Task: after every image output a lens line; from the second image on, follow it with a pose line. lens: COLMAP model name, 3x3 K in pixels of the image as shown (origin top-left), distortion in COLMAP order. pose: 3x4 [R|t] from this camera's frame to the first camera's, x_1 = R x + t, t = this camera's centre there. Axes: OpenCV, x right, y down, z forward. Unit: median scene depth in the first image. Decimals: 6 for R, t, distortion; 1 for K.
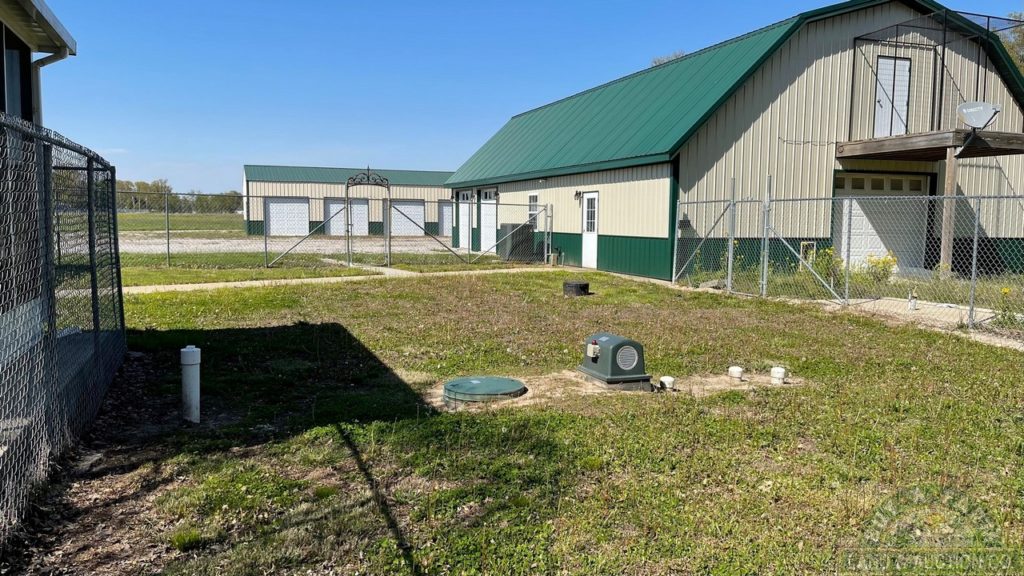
lens RADIAL K [[752.6, 0, 514.0], [0, 752.6, 293.1], [0, 0, 1]] dist [0.042393, -0.079711]
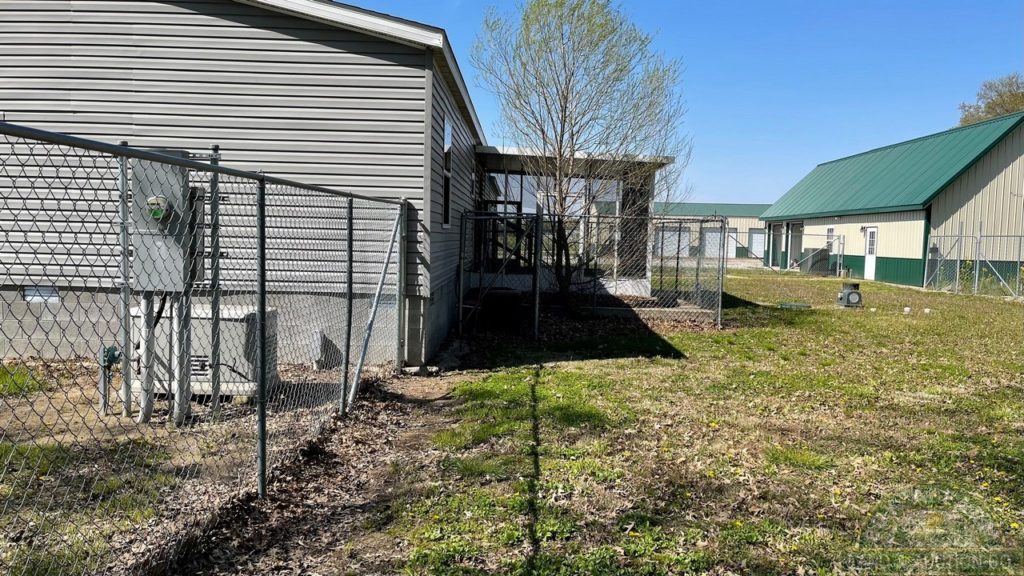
lens RADIAL K [[752.6, 0, 514.0], [0, 752.6, 293.1], [0, 0, 1]] dist [0.042393, -0.079711]
pose [[0.927346, 0.038589, -0.372209, 0.010732], [-0.050243, 0.998502, -0.021658, 0.066062], [0.370816, 0.038785, 0.927896, -0.680522]]
